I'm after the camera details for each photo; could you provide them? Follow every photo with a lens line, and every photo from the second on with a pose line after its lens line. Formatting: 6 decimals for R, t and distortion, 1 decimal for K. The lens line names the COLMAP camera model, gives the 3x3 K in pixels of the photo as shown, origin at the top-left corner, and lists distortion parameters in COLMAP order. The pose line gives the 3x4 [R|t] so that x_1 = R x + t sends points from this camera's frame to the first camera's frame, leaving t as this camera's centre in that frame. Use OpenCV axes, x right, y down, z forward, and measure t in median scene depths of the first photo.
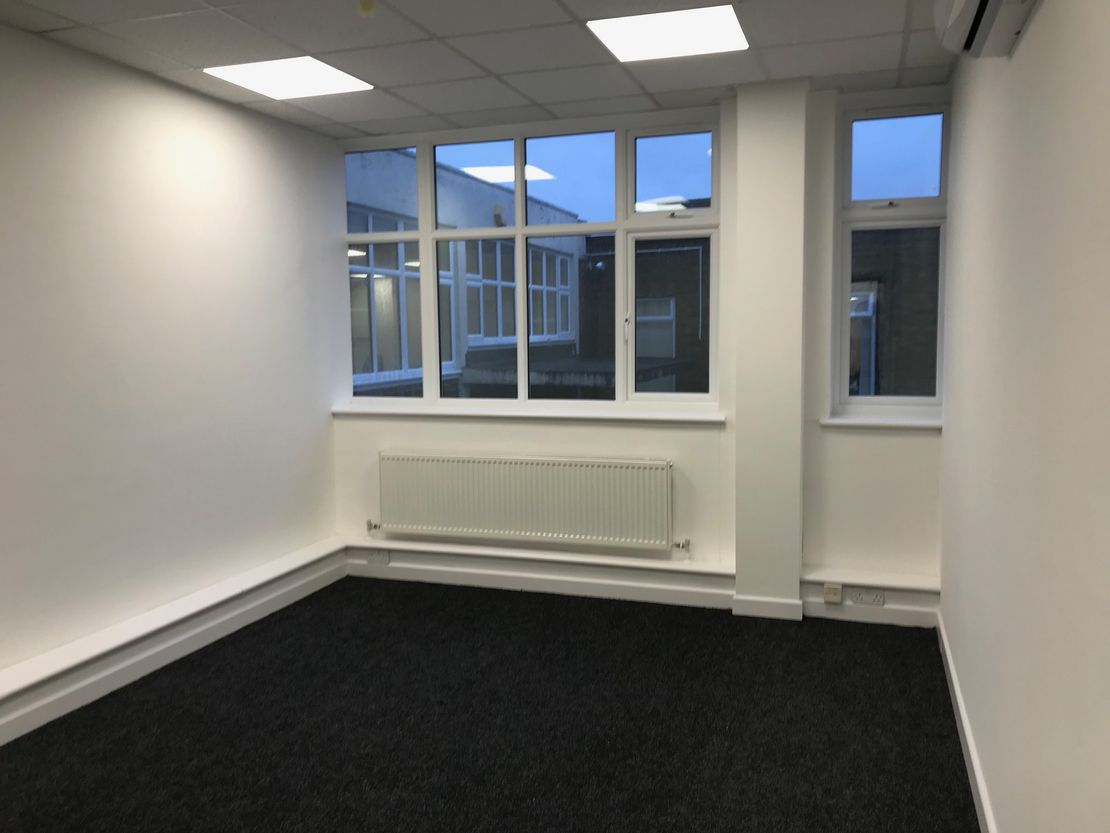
lens RADIAL K [[908.1, 0, 555.0], [0, 908.1, 416.5], [0, 0, 1]] dist [-0.078014, -0.000100]
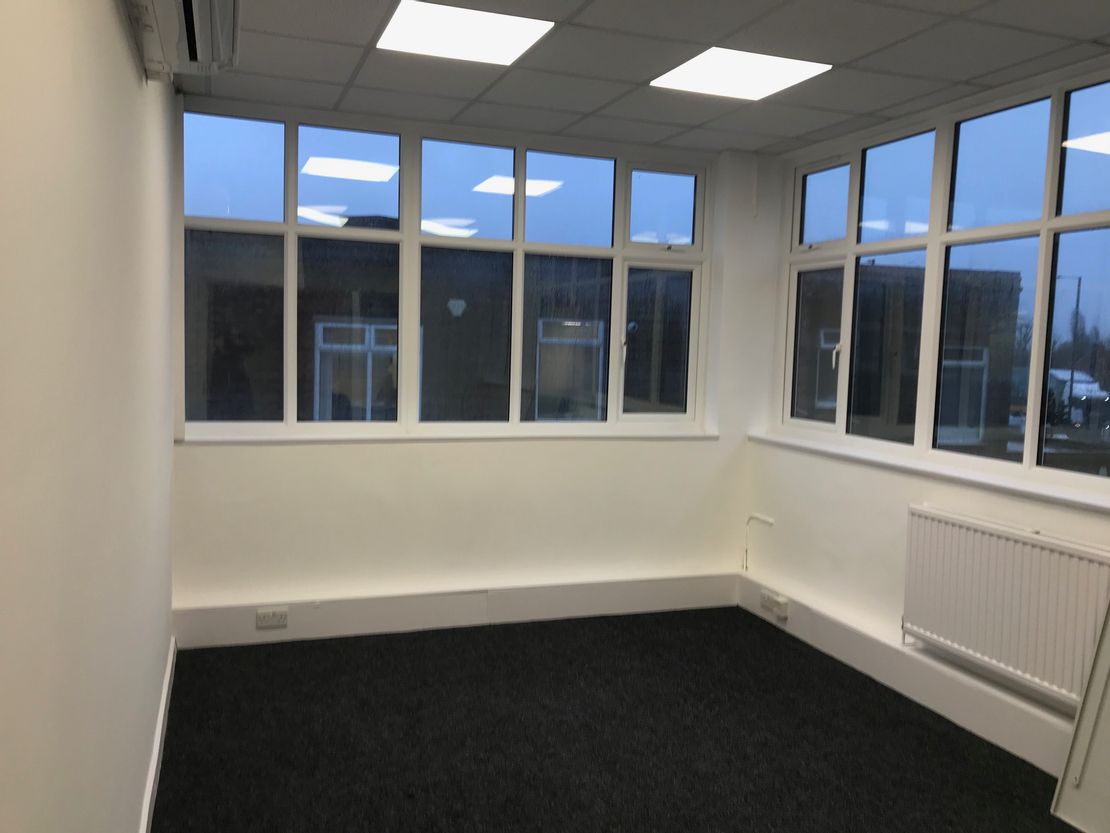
lens RADIAL K [[905.4, 0, 555.0], [0, 905.4, 416.5], [0, 0, 1]] dist [0.117341, 0.000845]
pose [[0.776616, -0.017020, 0.629745, -0.629825], [0.032756, 0.999374, -0.013385, -0.011157], [-0.629123, 0.031023, 0.776687, 0.234460]]
